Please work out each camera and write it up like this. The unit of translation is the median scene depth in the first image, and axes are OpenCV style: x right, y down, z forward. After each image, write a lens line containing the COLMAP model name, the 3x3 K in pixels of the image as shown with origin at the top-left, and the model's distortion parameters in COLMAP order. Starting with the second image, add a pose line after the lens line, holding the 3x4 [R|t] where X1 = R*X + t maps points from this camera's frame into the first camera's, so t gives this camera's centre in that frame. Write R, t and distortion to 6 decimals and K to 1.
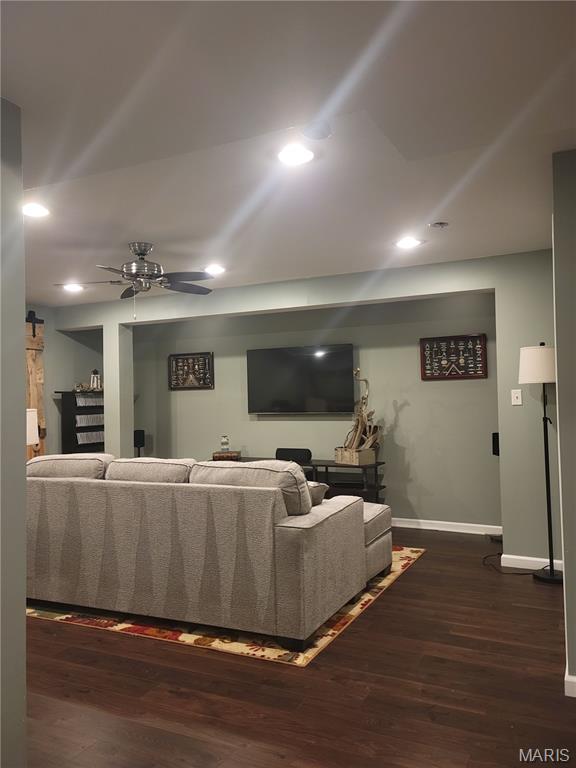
lens RADIAL K [[609.6, 0, 288.0], [0, 609.6, 384.0], [0, 0, 1]] dist [0.086873, -0.104180]
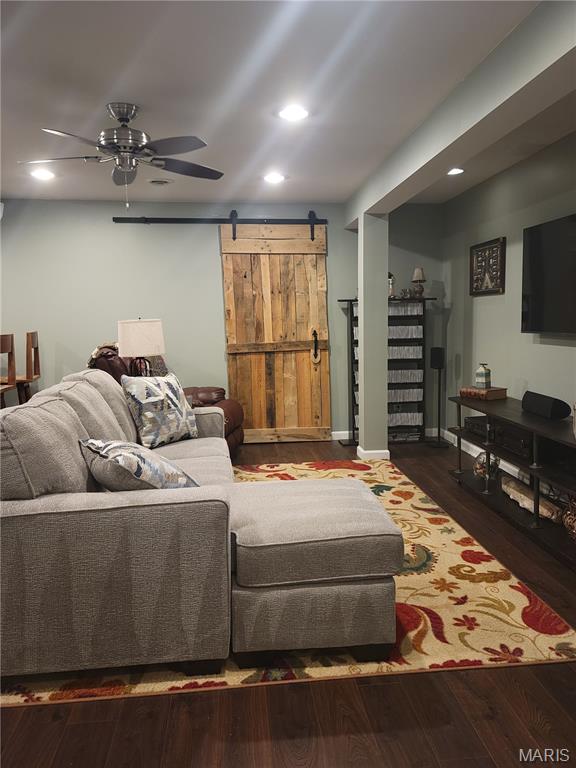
lens RADIAL K [[613.0, 0, 300.3], [0, 613.0, 387.1], [0, 0, 1]] dist [0.080388, -0.099637]
pose [[0.545409, 0.110931, -0.830797, 0.363119], [0.022938, 0.988856, 0.147095, 0.004999], [0.837856, -0.099284, 0.536786, 0.474217]]
